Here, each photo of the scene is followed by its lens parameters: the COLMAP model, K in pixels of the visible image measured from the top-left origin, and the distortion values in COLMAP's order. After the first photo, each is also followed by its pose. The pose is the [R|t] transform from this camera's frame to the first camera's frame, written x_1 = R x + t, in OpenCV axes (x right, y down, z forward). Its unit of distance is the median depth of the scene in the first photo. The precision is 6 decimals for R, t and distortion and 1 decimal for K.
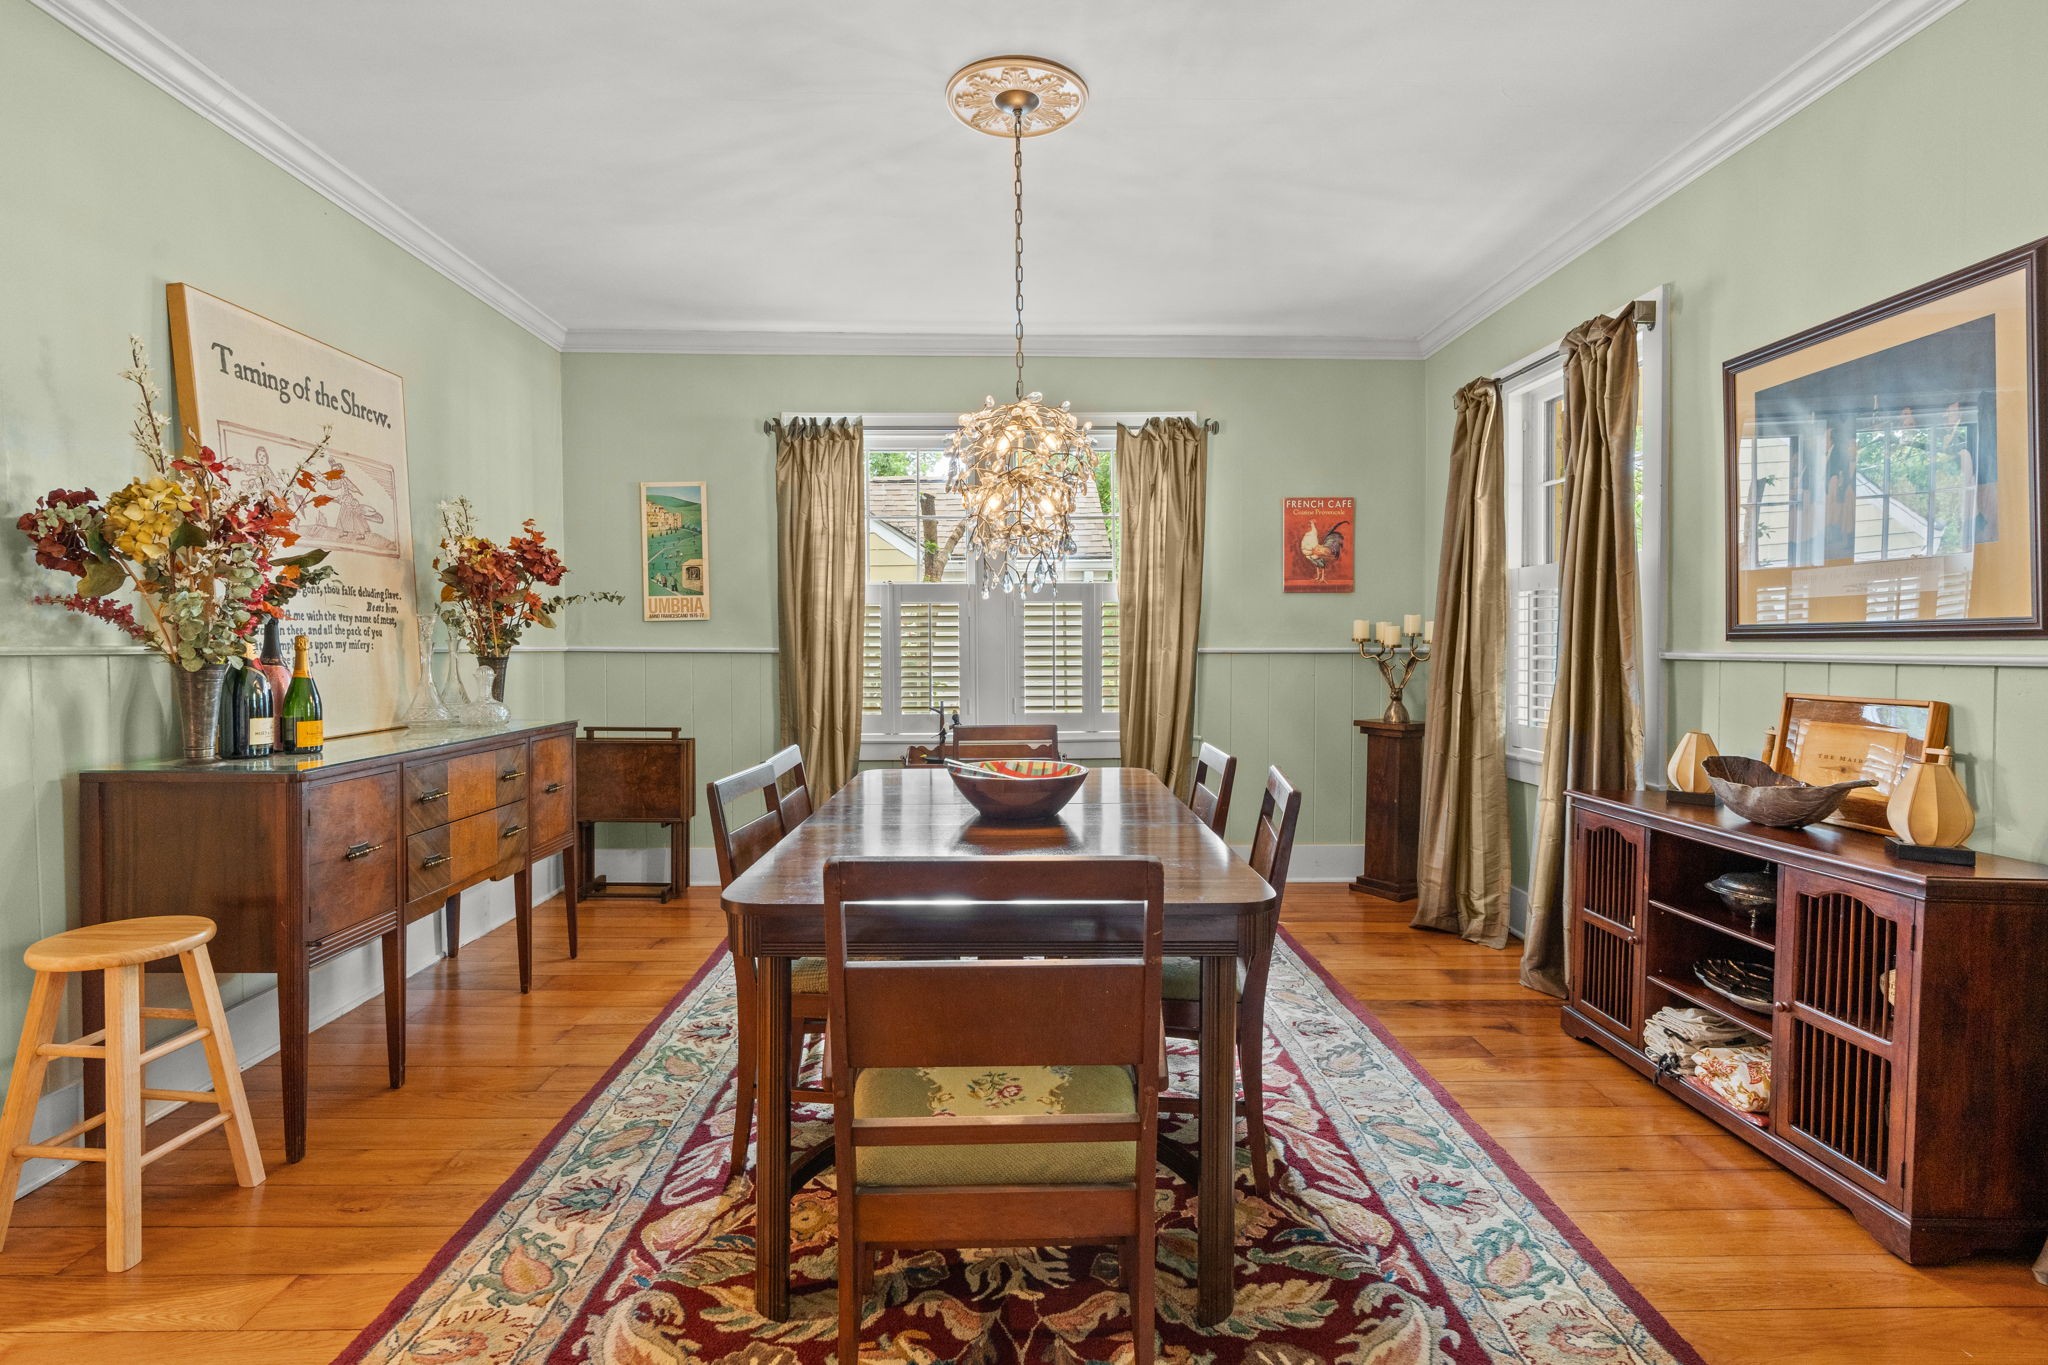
lens RADIAL K [[949.7, 0, 1017.3], [0, 949.7, 671.7], [0, 0, 1]] dist [-0.003158, 0.000001]
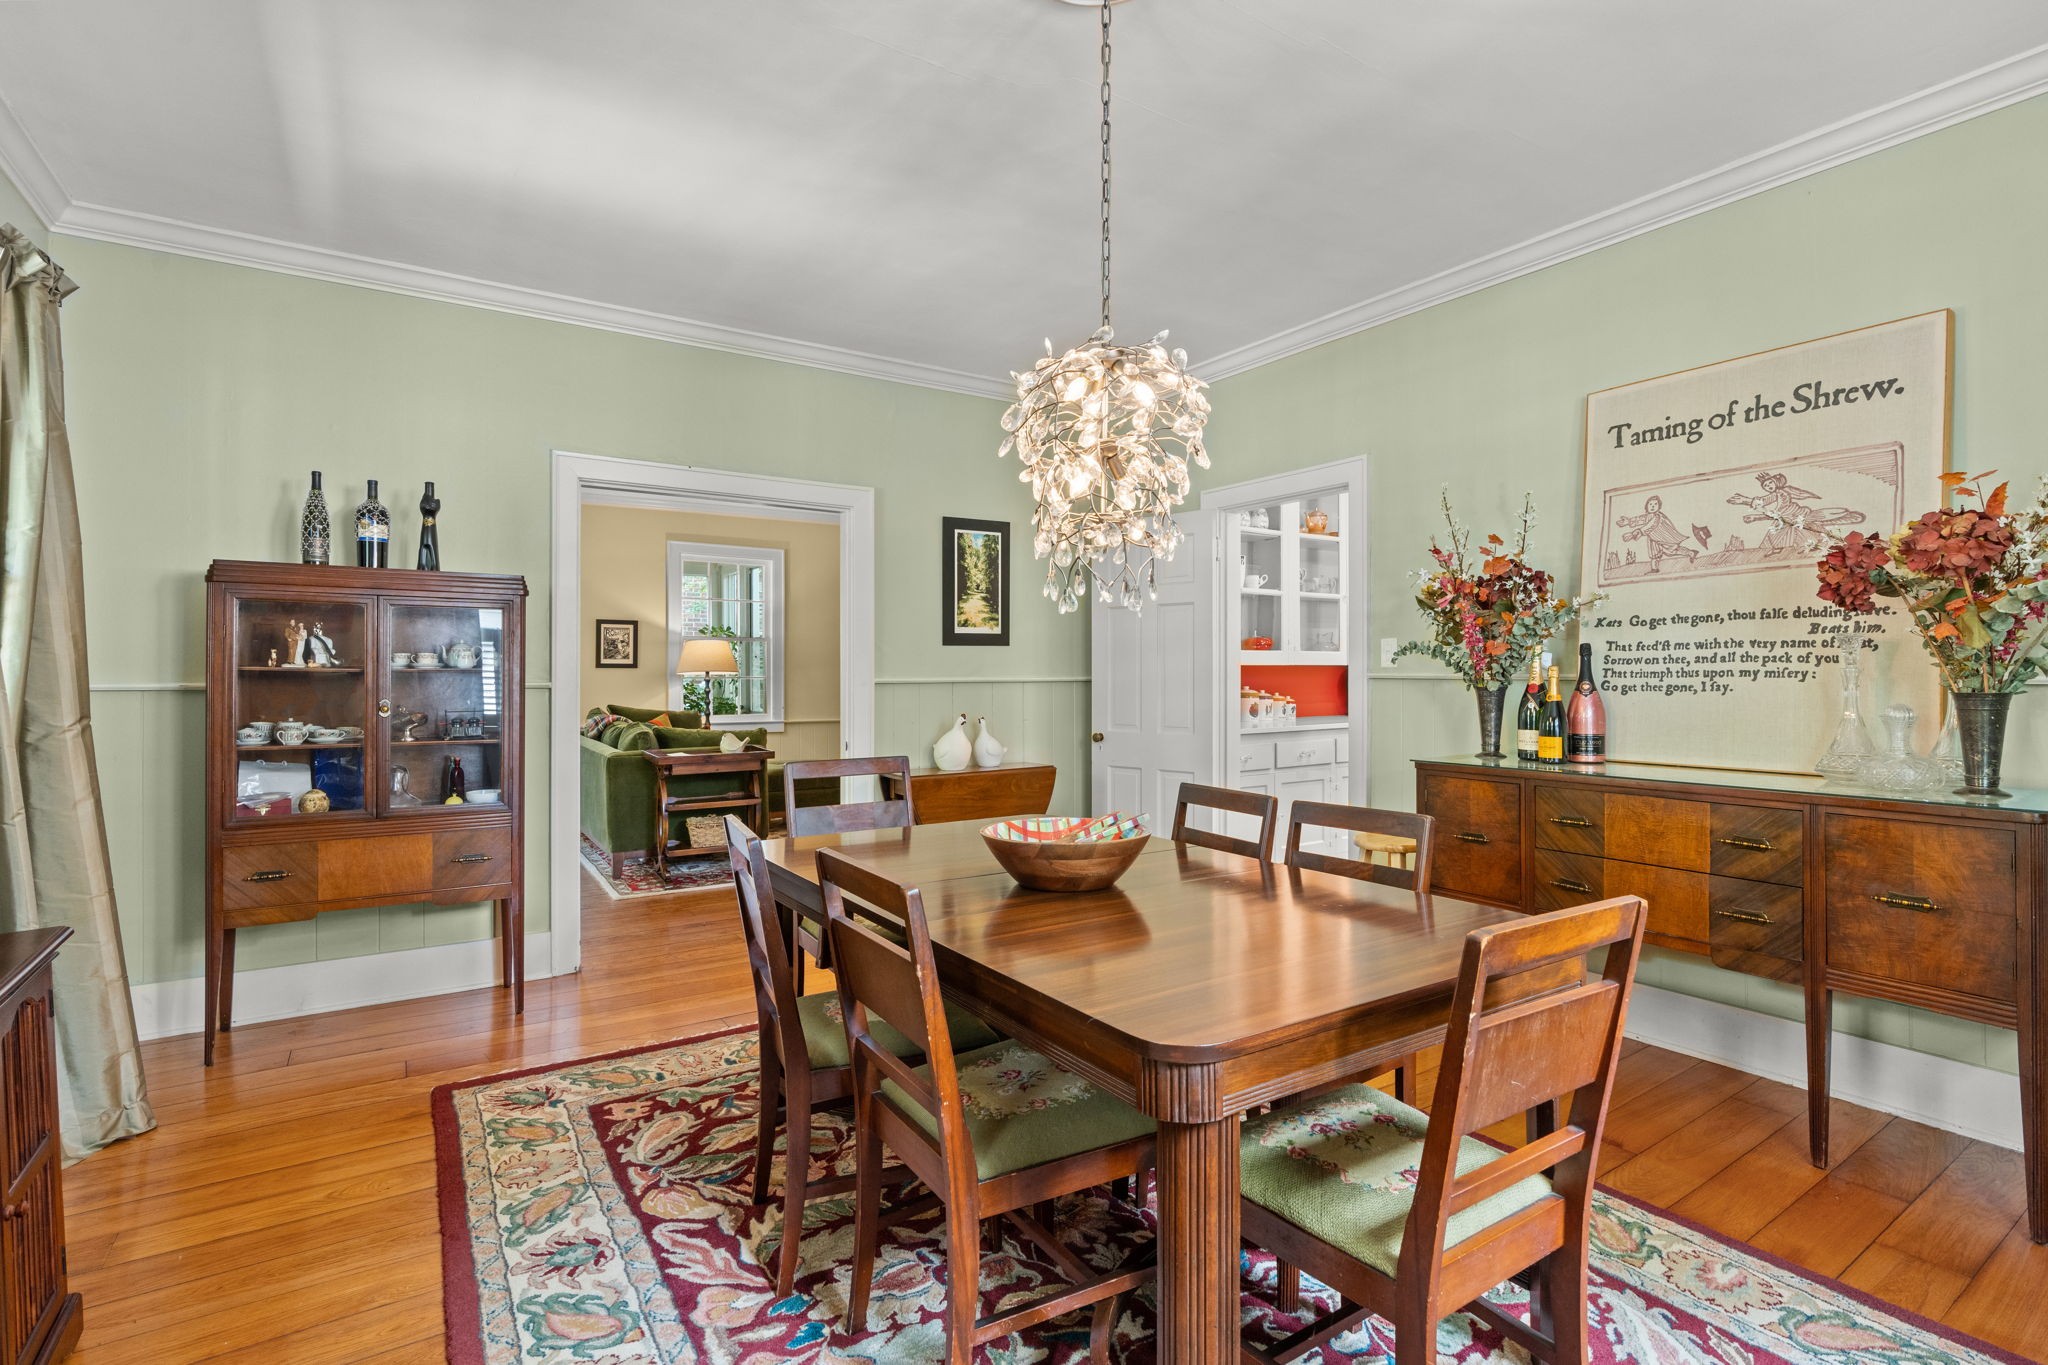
lens RADIAL K [[949.7, 0, 1012.5], [0, 949.7, 682.4], [0, 0, 1]] dist [-0.003158, 0.000001]
pose [[-0.843024, 0.009749, -0.537787, 0.509533], [-0.011453, 0.999284, 0.036068, -0.056436], [0.537754, 0.036565, -0.842309, 1.765409]]
